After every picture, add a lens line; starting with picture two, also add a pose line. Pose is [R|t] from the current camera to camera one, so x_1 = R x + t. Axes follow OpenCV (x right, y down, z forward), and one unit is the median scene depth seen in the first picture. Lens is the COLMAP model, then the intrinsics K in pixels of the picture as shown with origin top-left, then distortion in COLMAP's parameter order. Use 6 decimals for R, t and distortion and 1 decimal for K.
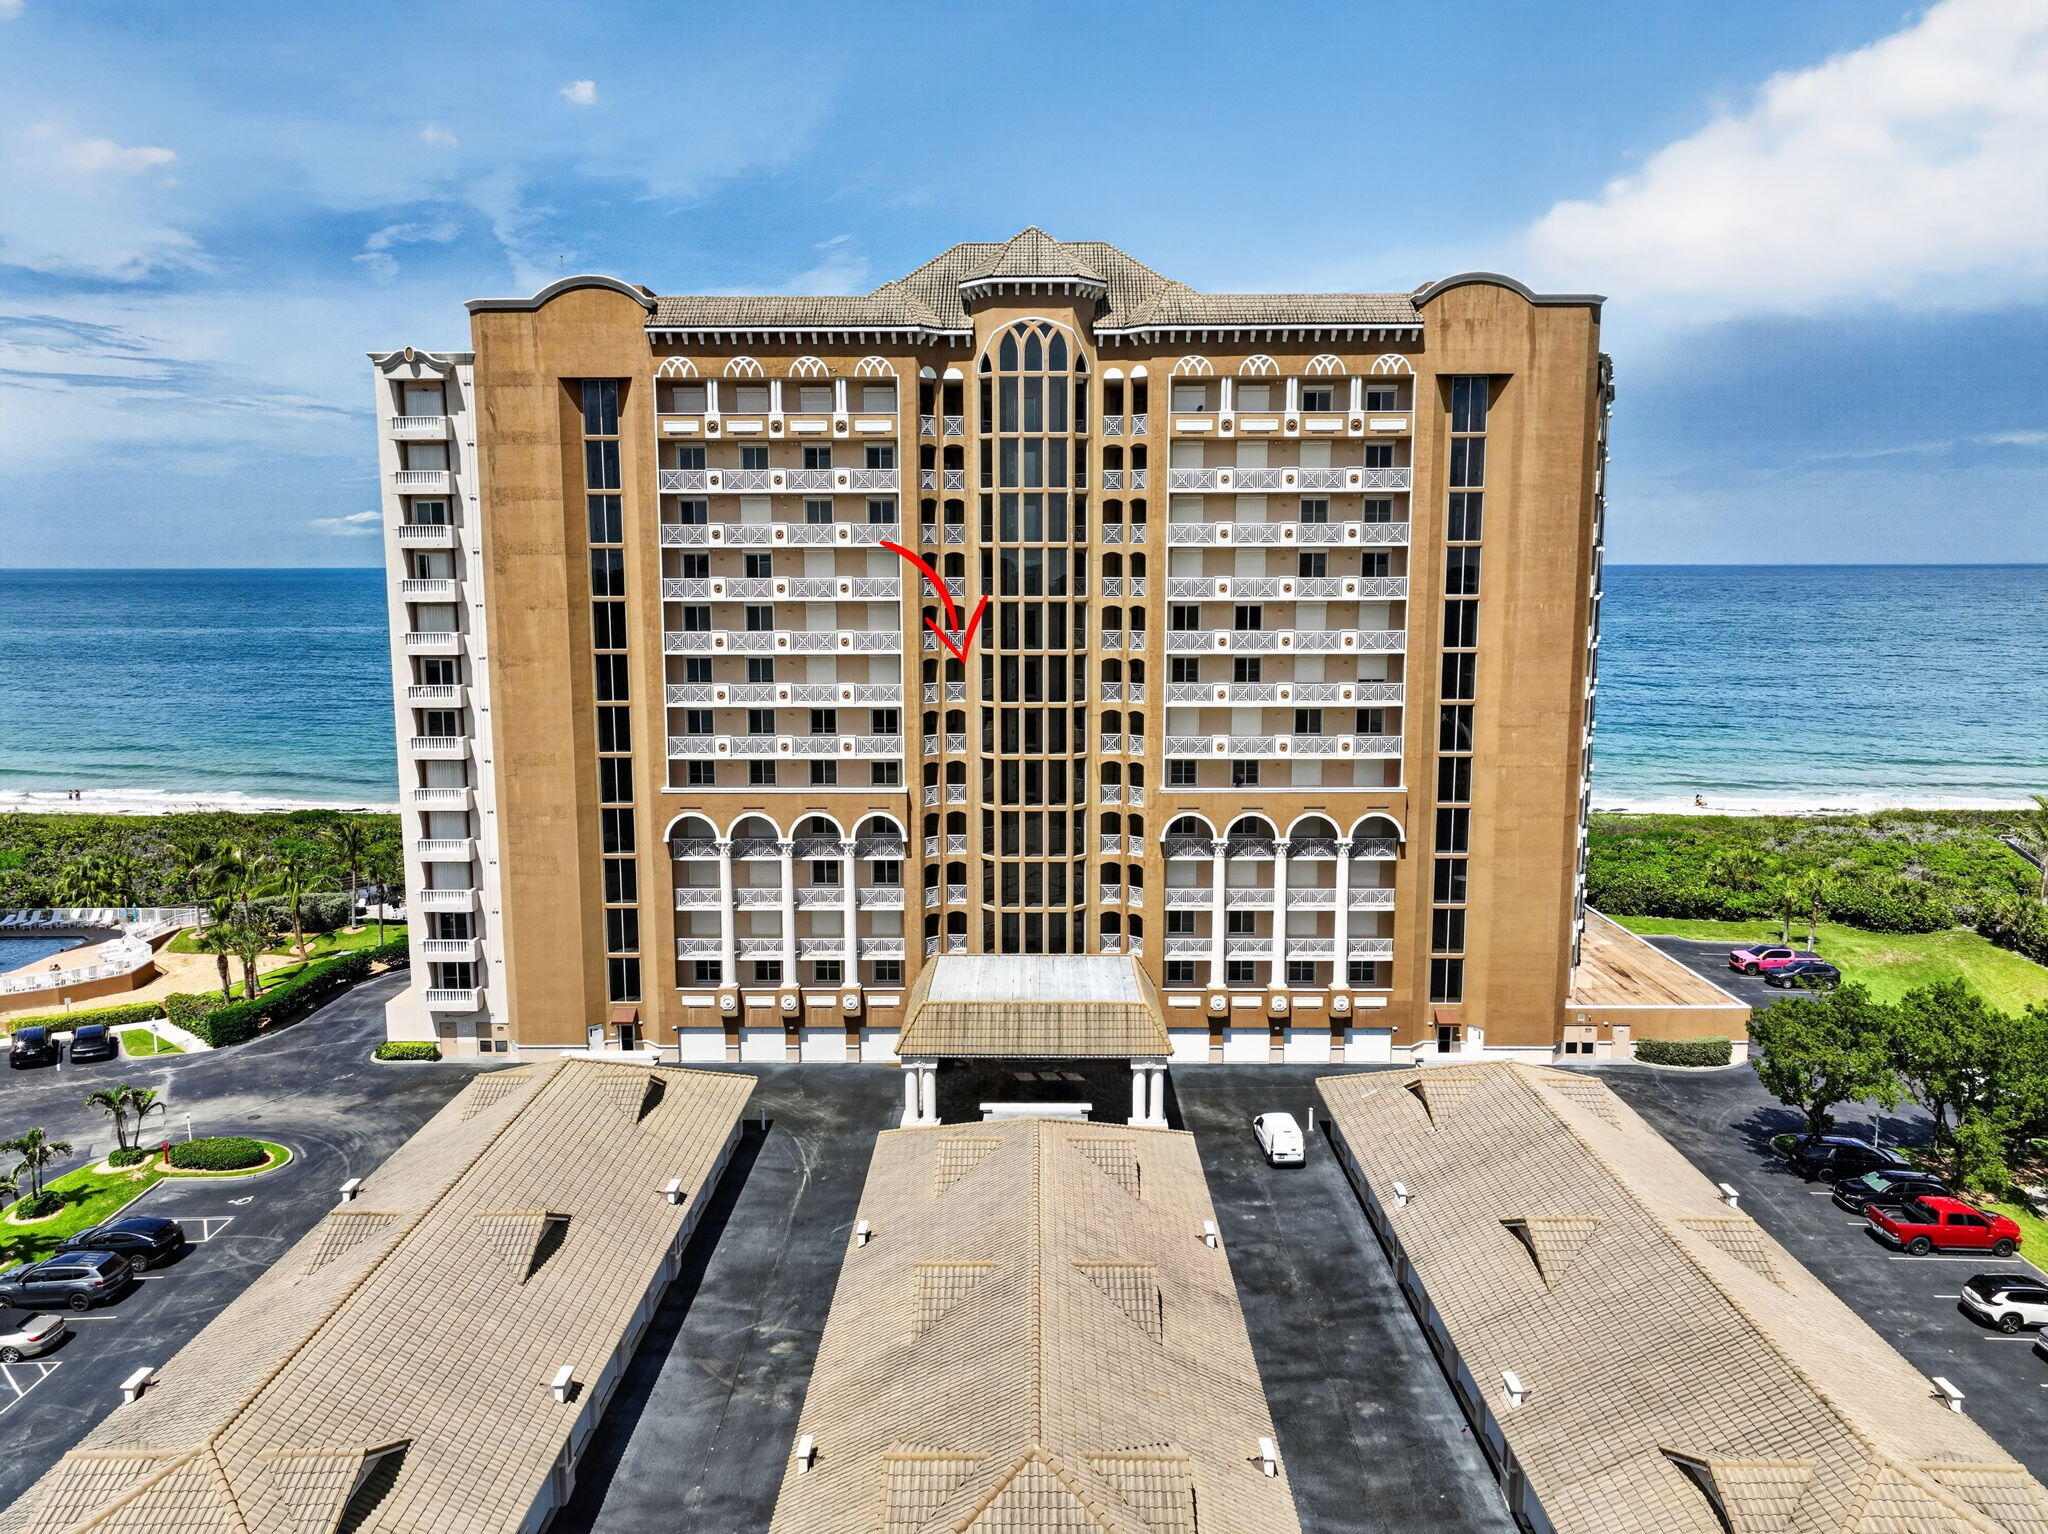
lens RADIAL K [[1443.1, 0, 1027.0], [0, 1443.1, 762.6], [0, 0, 1]] dist [-0.009356, 0.026845]
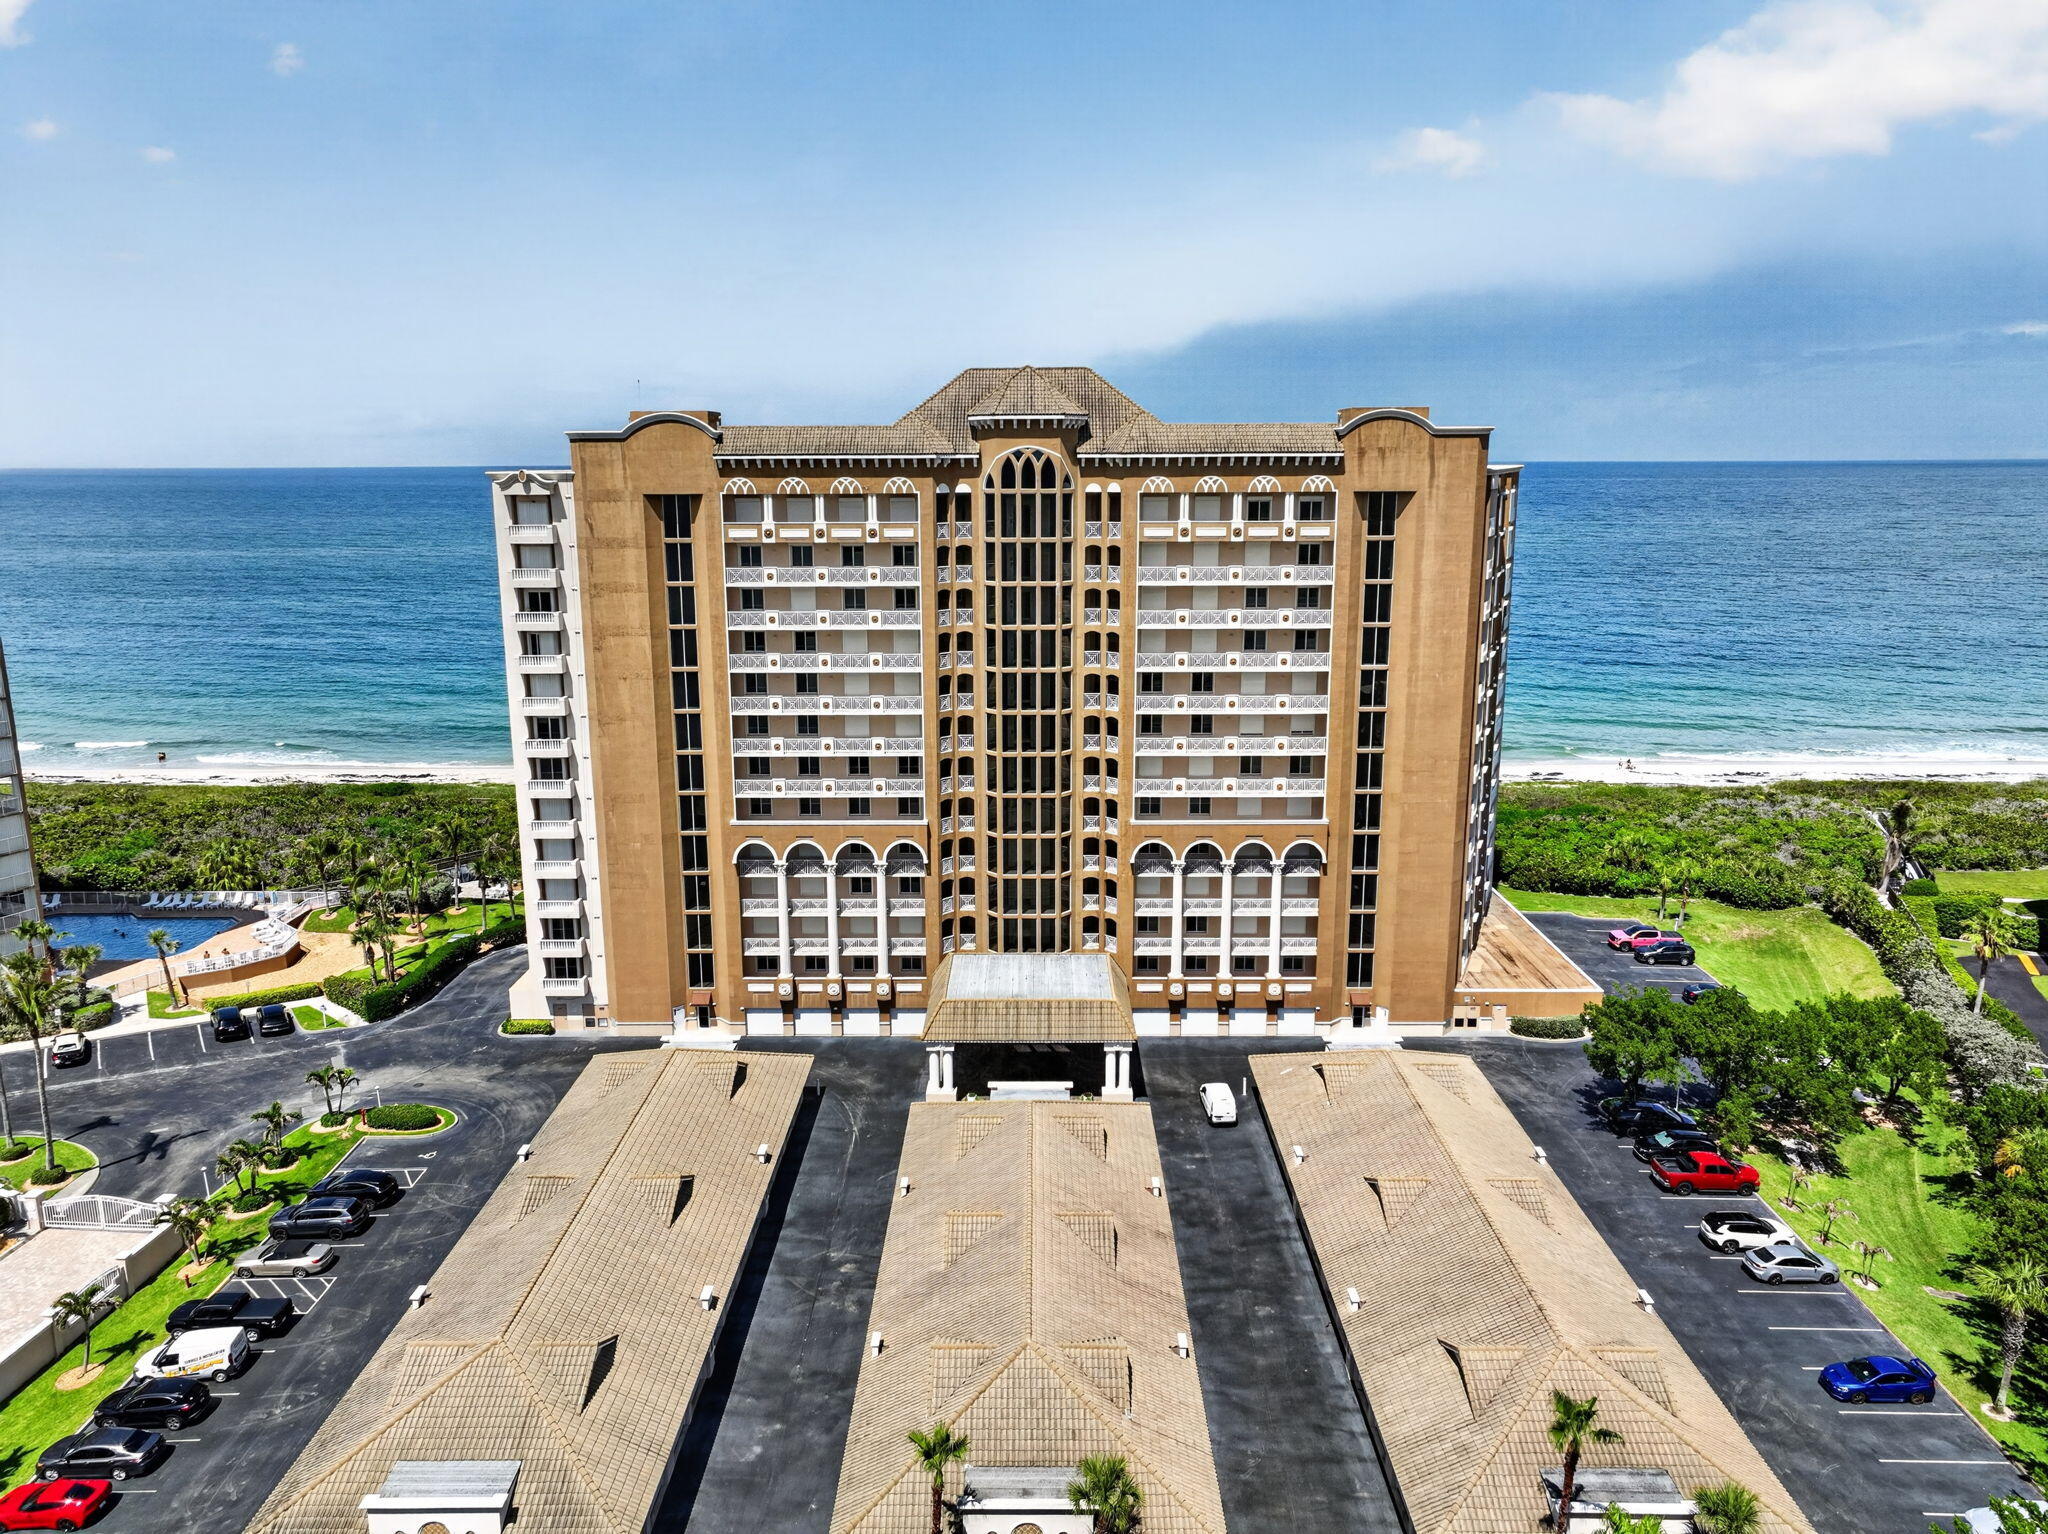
lens RADIAL K [[1443.1, 0, 1027.8], [0, 1443.1, 763.2], [0, 0, 1]] dist [-0.009356, 0.026845]
pose [[0.999997, -0.001208, 0.002295, 0.000945], [0.001039, 0.997384, 0.072271, -0.125428], [-0.002376, -0.072269, 0.997382, -0.245432]]
